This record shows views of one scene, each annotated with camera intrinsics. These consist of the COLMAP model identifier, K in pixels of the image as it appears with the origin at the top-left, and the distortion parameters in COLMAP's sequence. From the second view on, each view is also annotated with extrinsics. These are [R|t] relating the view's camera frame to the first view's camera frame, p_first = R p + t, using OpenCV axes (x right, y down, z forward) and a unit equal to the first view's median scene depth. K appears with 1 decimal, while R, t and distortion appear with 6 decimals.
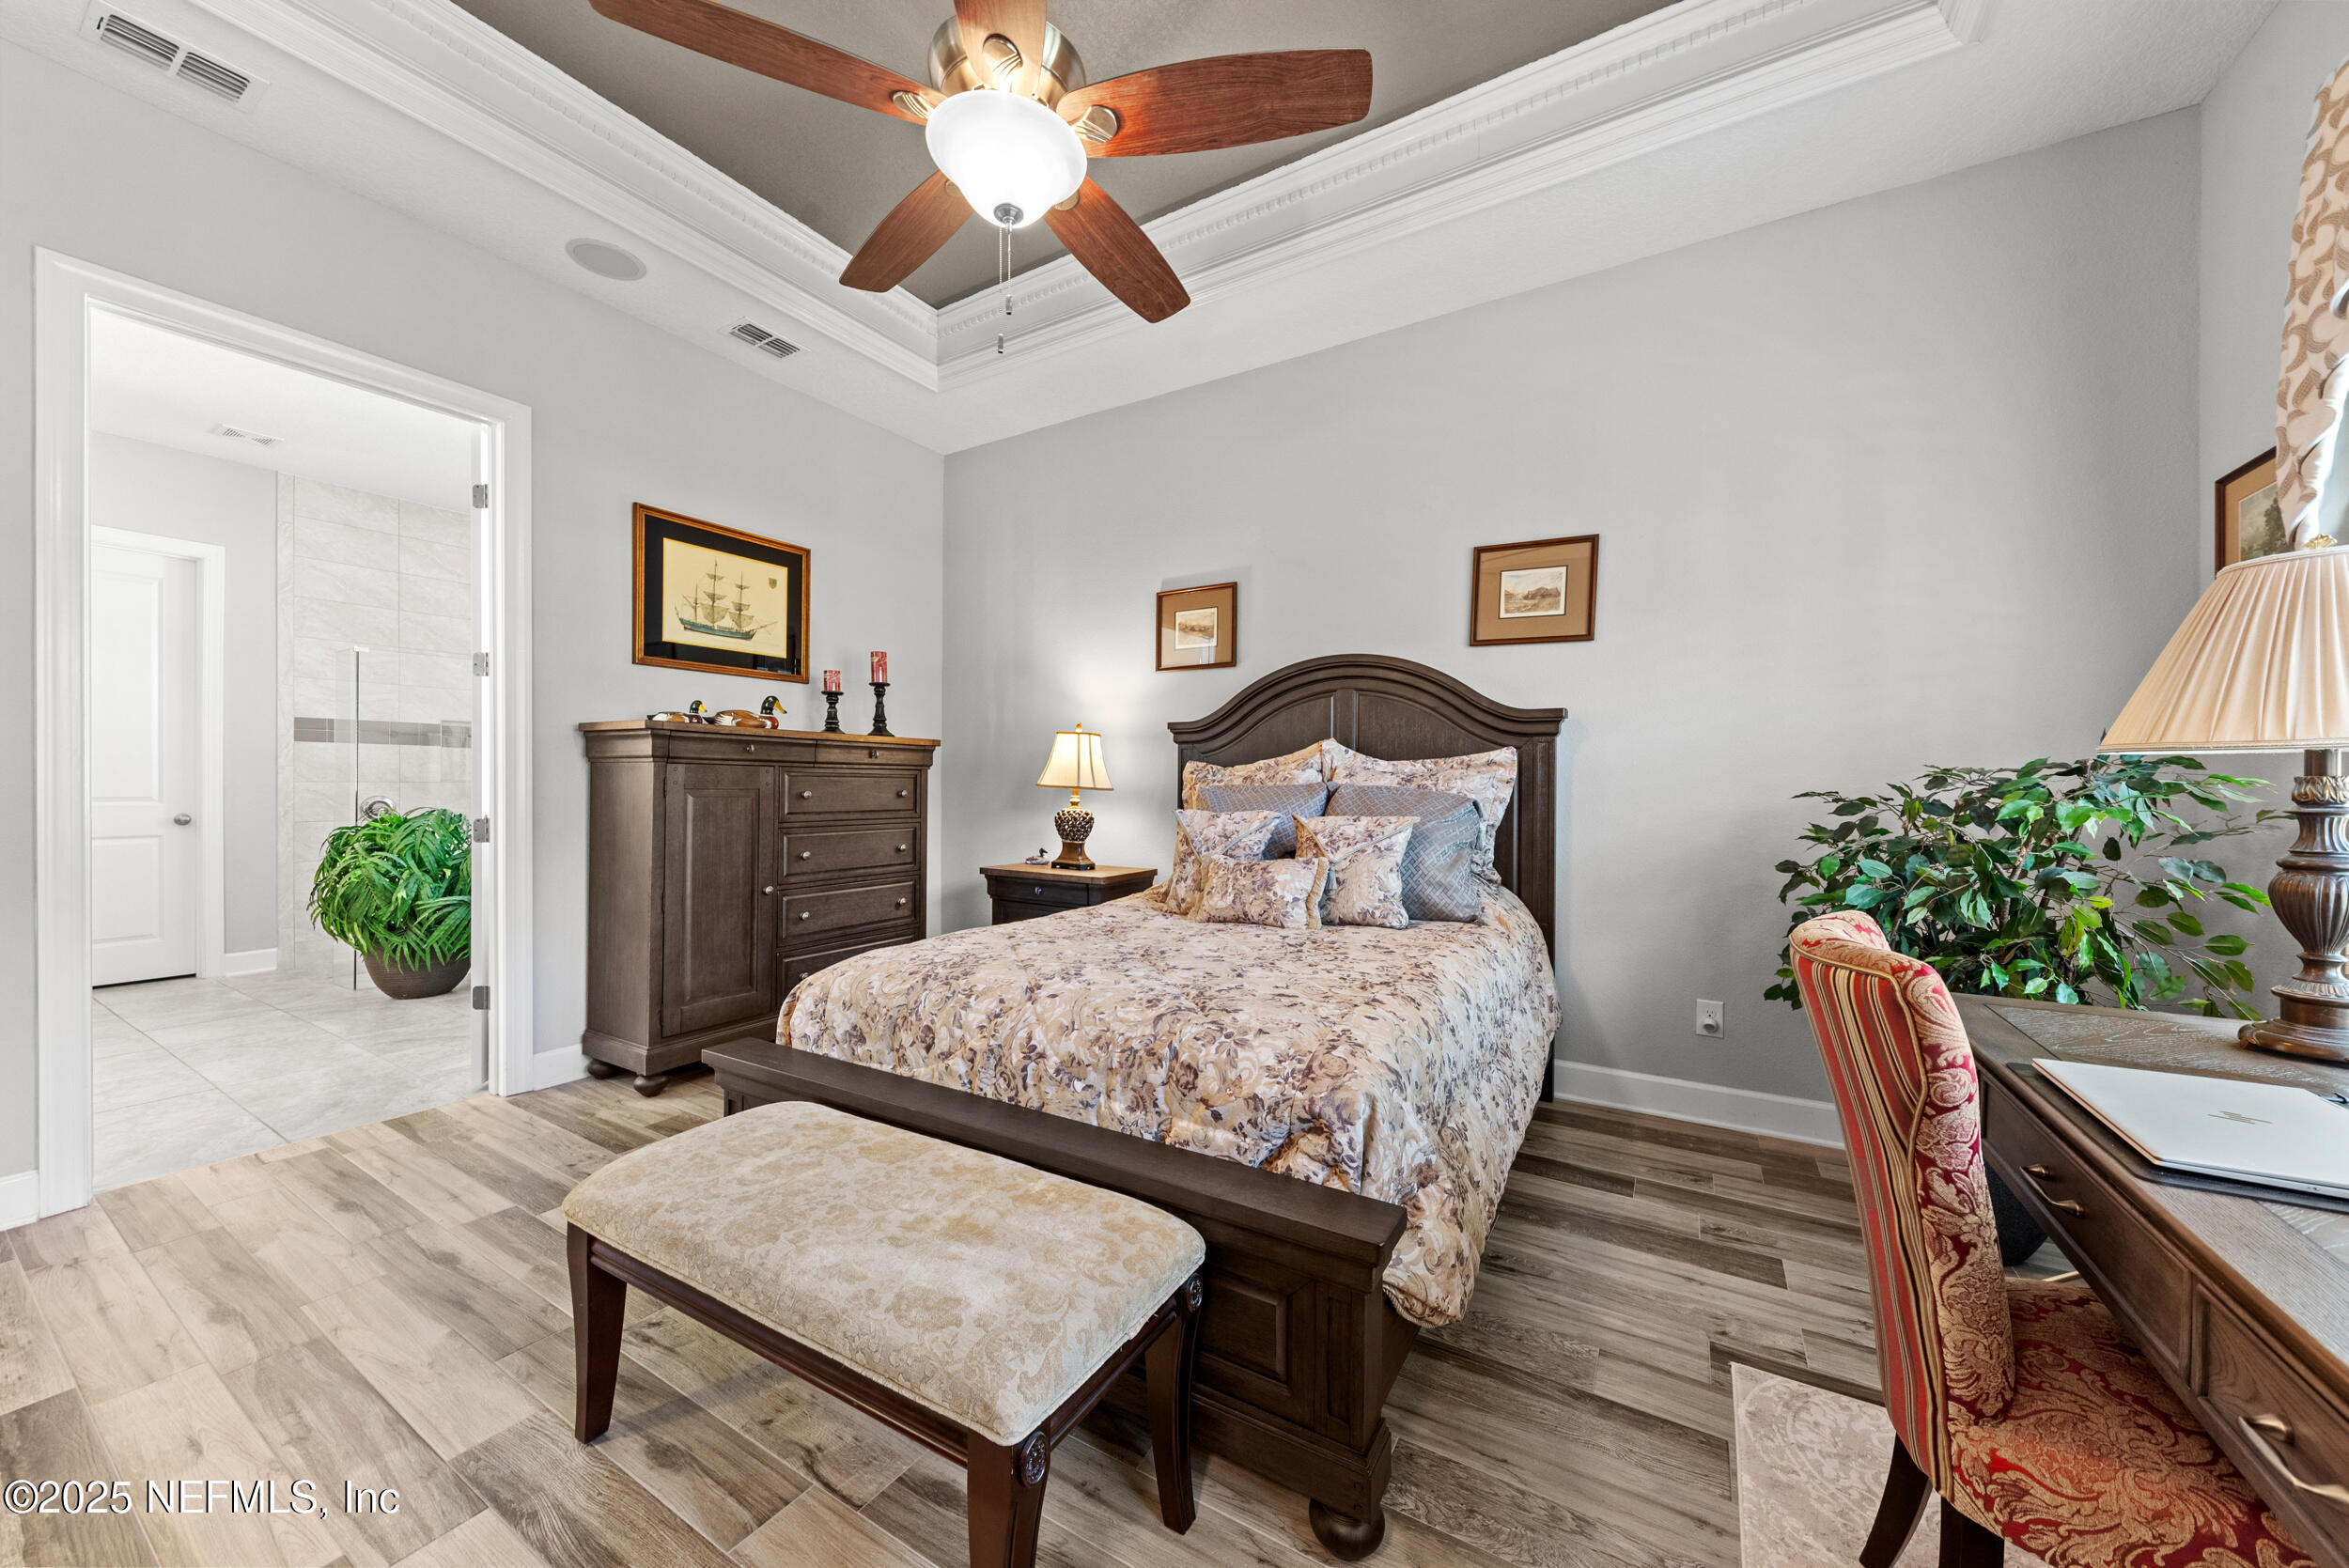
lens RADIAL K [[856.6, 0, 1184.2], [0, 856.6, 785.4], [0, 0, 1]] dist [0.000980, -0.000037]
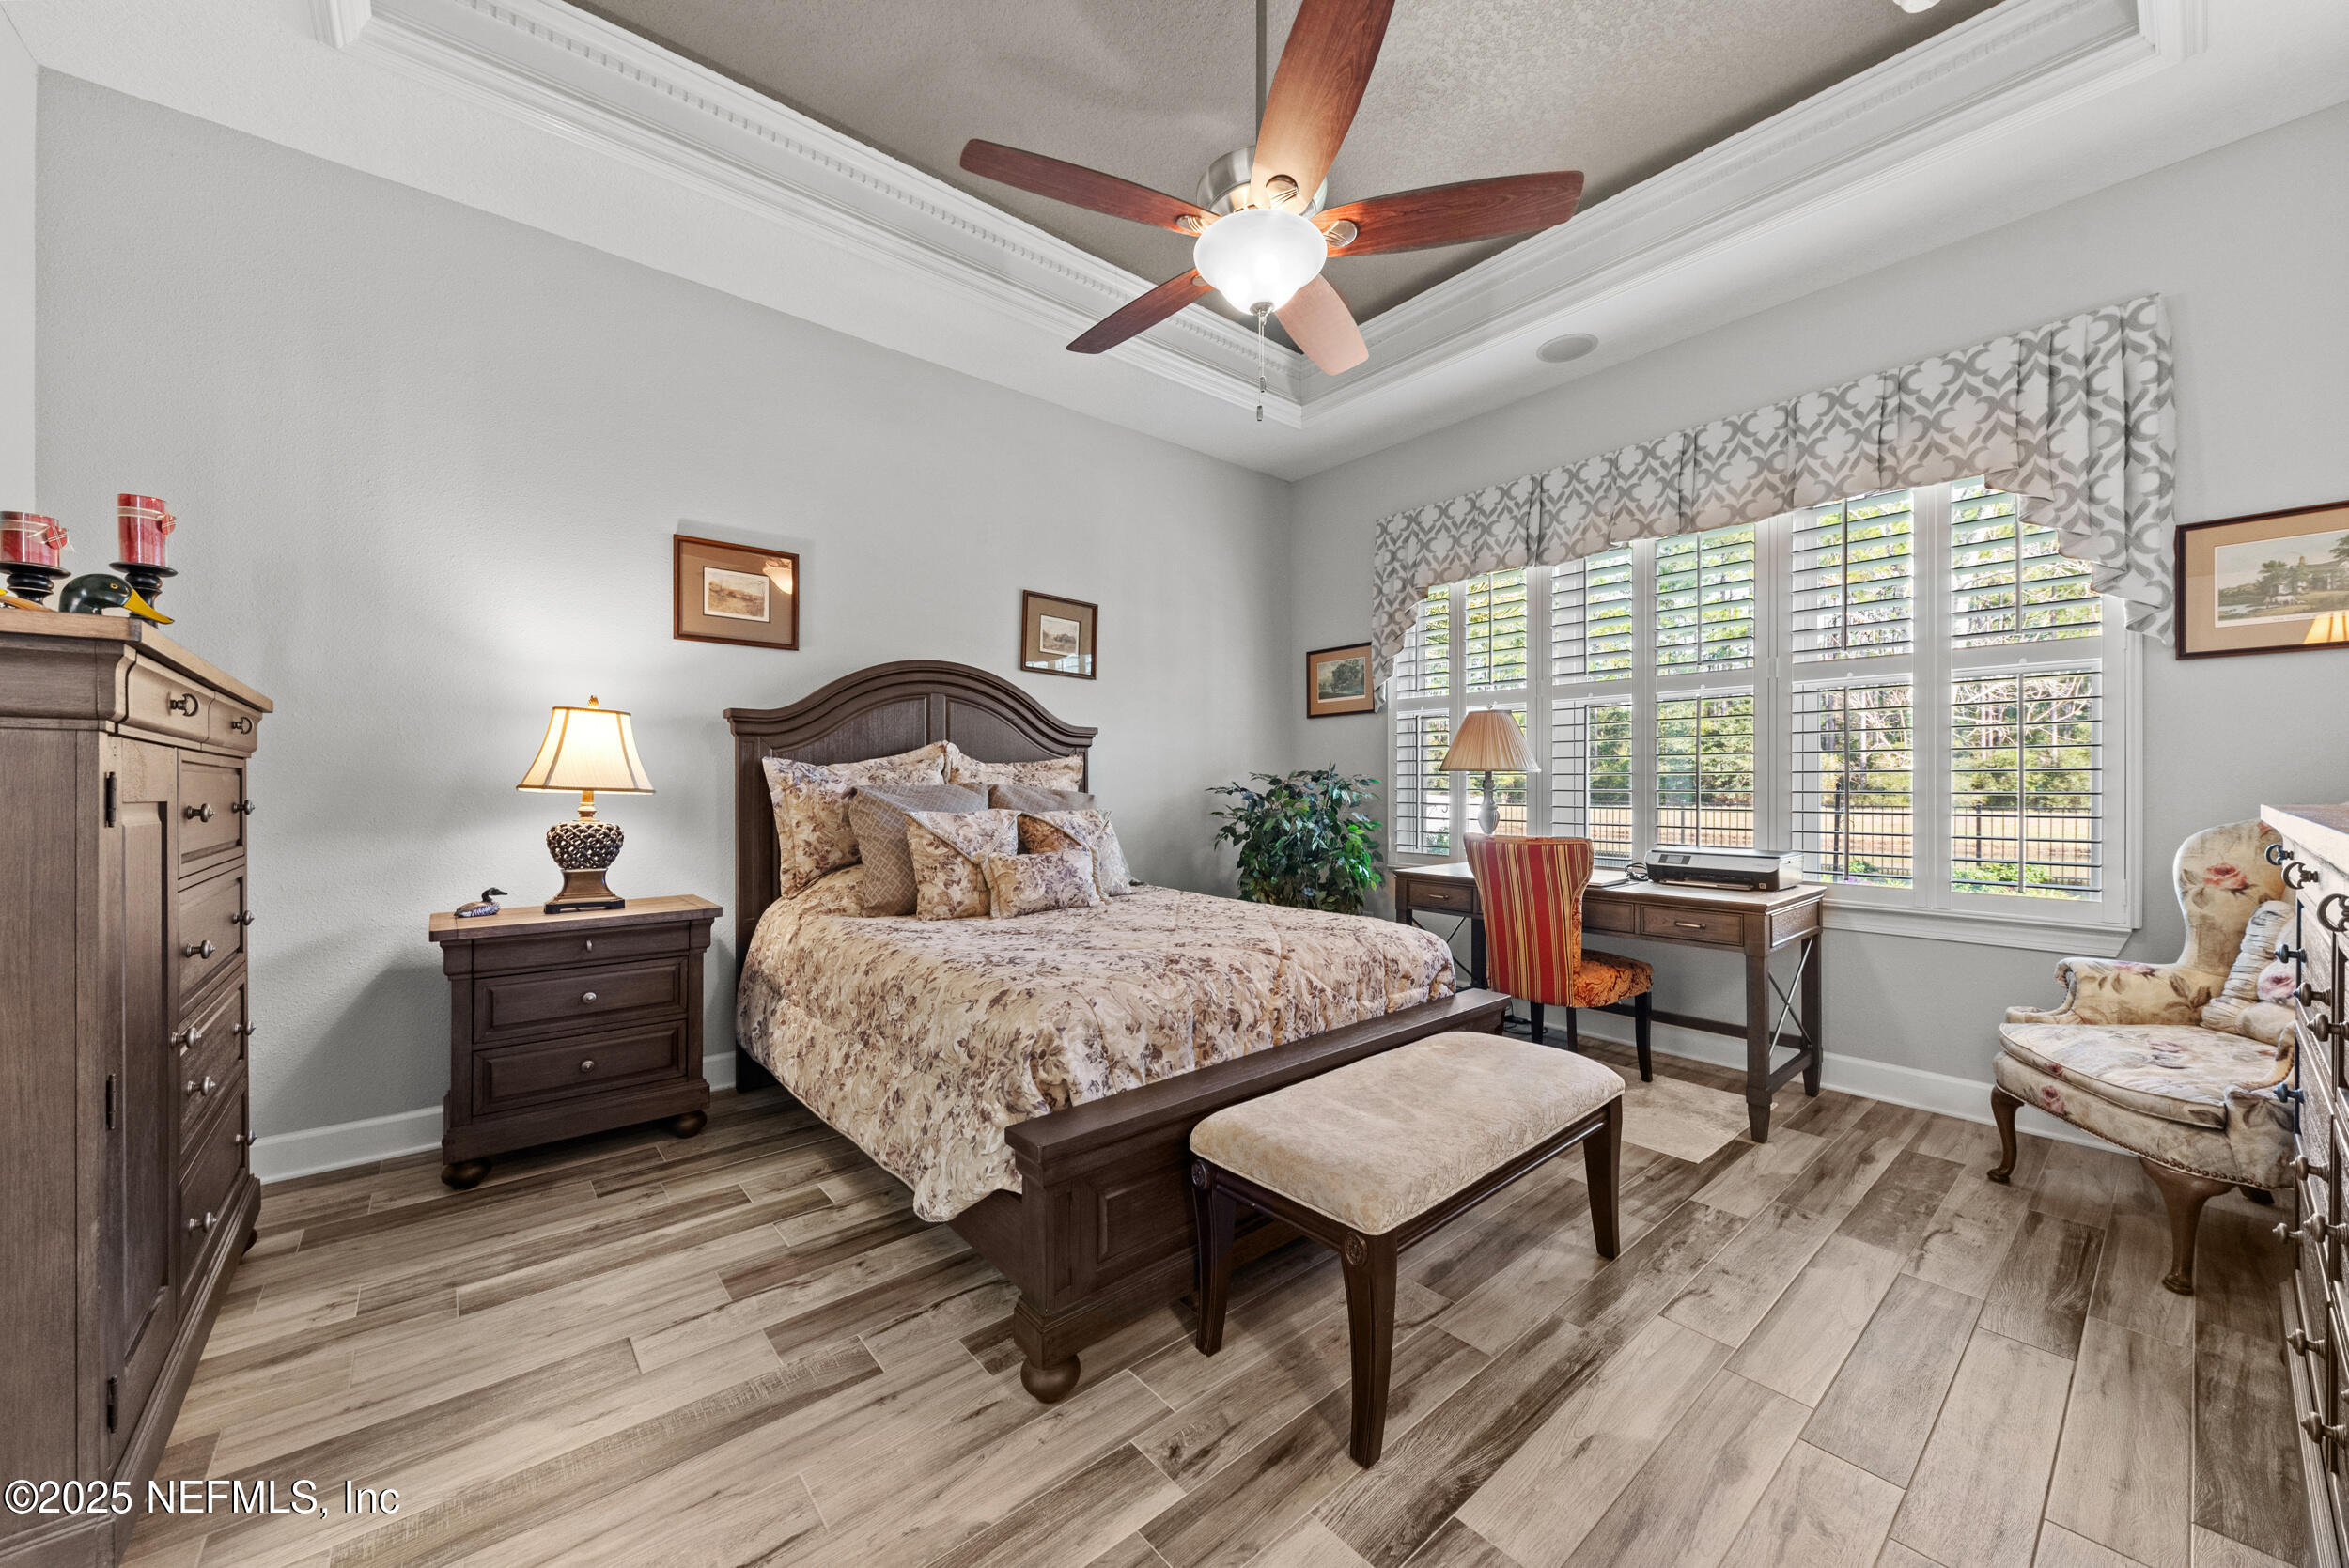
lens RADIAL K [[856.6, 0, 1184.2], [0, 856.6, 785.4], [0, 0, 1]] dist [0.000980, -0.000037]
pose [[0.309211, -0.007175, 0.950966, -0.810987], [0.003201, 0.999974, 0.006504, -0.005959], [-0.950988, 0.001033, 0.309226, 0.431639]]
